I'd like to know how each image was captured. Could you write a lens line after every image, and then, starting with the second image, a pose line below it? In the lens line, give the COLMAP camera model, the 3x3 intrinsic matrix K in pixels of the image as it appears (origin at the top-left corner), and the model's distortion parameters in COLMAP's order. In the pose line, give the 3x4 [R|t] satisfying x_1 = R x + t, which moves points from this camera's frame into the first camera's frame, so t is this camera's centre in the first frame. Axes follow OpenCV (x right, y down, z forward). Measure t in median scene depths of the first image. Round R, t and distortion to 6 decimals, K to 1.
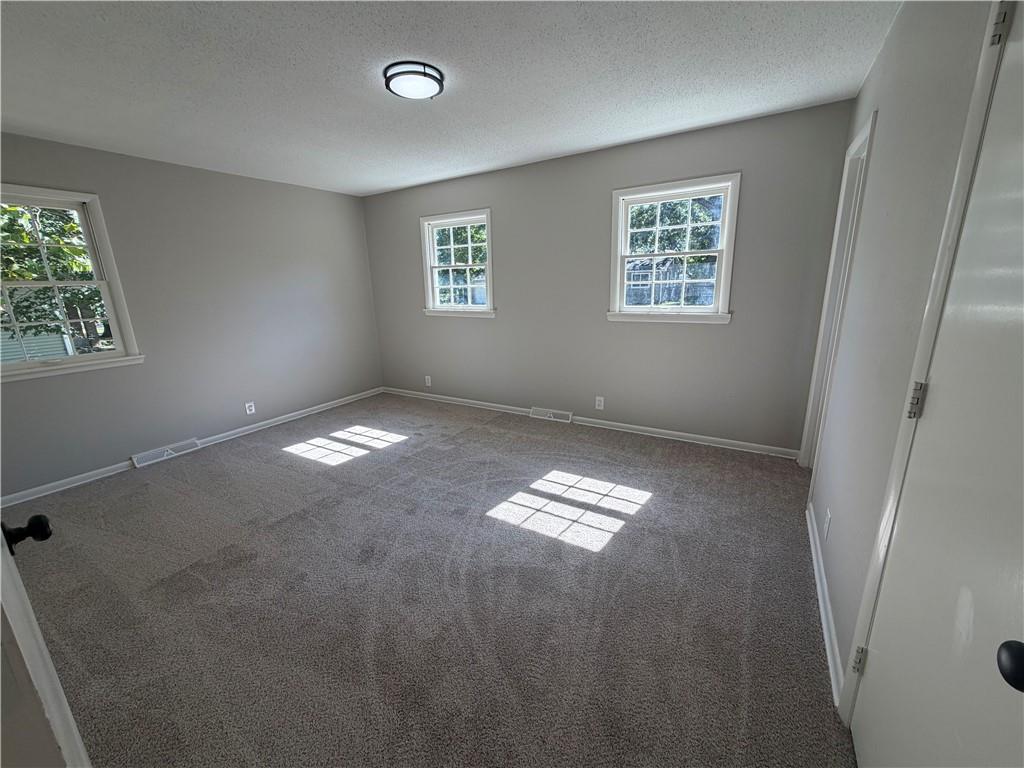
lens RADIAL K [[407.3, 0, 509.4], [0, 407.3, 384.6], [0, 0, 1]] dist [-0.000366, 0.000139]
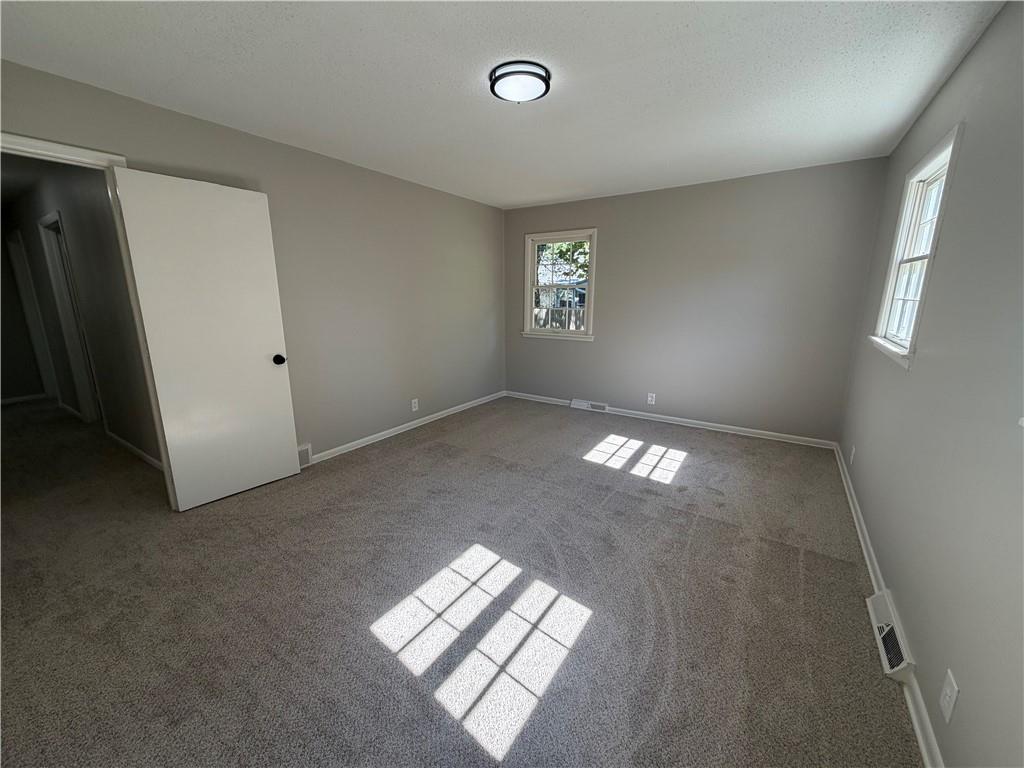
lens RADIAL K [[407.3, 0, 509.4], [0, 407.3, 384.6], [0, 0, 1]] dist [-0.000366, 0.000139]
pose [[-0.039096, 0.247471, -0.968106, 0.502459], [-0.242171, 0.937616, 0.249456, -0.180978], [0.969445, 0.244200, 0.023273, 0.653270]]
